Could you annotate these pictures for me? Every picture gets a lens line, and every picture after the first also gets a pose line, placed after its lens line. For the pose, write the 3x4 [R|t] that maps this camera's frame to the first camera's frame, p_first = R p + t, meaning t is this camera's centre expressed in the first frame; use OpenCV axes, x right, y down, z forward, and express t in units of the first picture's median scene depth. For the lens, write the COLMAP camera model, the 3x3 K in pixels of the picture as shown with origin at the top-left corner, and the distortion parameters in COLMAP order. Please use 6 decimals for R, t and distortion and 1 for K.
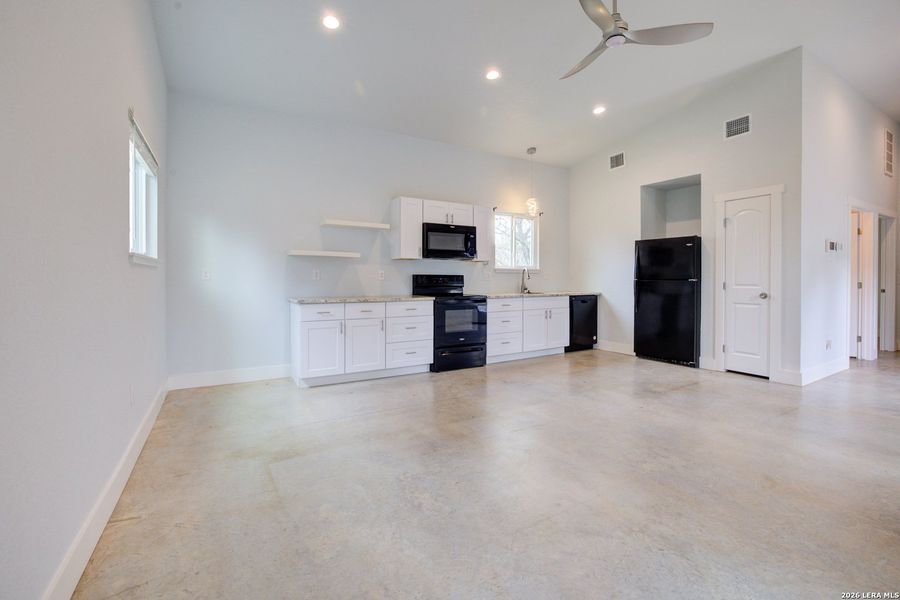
lens RADIAL K [[408.2, 0, 441.5], [0, 408.2, 283.4], [0, 0, 1]] dist [-0.039177, 0.013609]
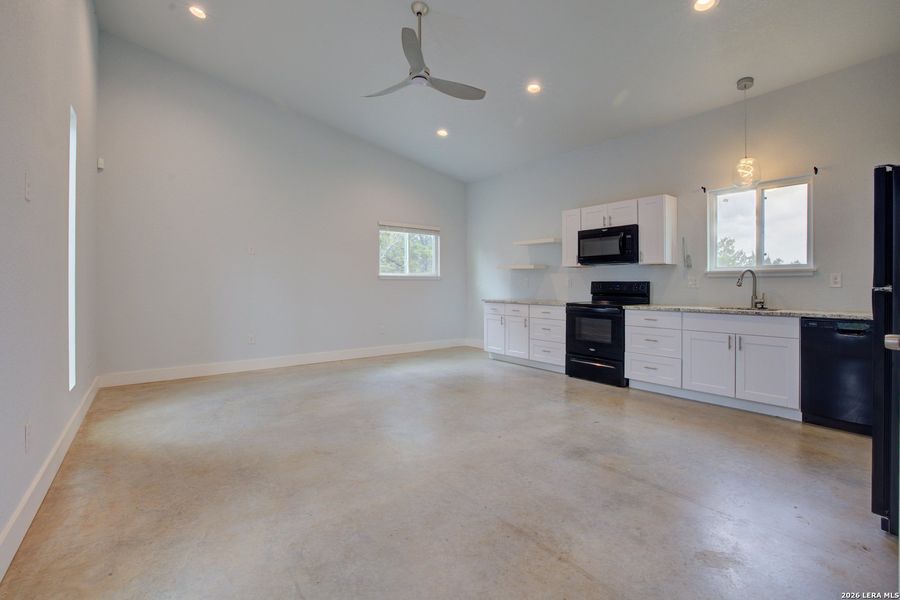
lens RADIAL K [[408.2, 0, 450.3], [0, 408.2, 290.9], [0, 0, 1]] dist [-0.039177, 0.013609]
pose [[0.118687, 0.014258, -0.992829, 0.937632], [-0.013543, 0.999827, 0.012739, -0.006851], [0.992839, 0.011934, 0.118860, 0.557822]]
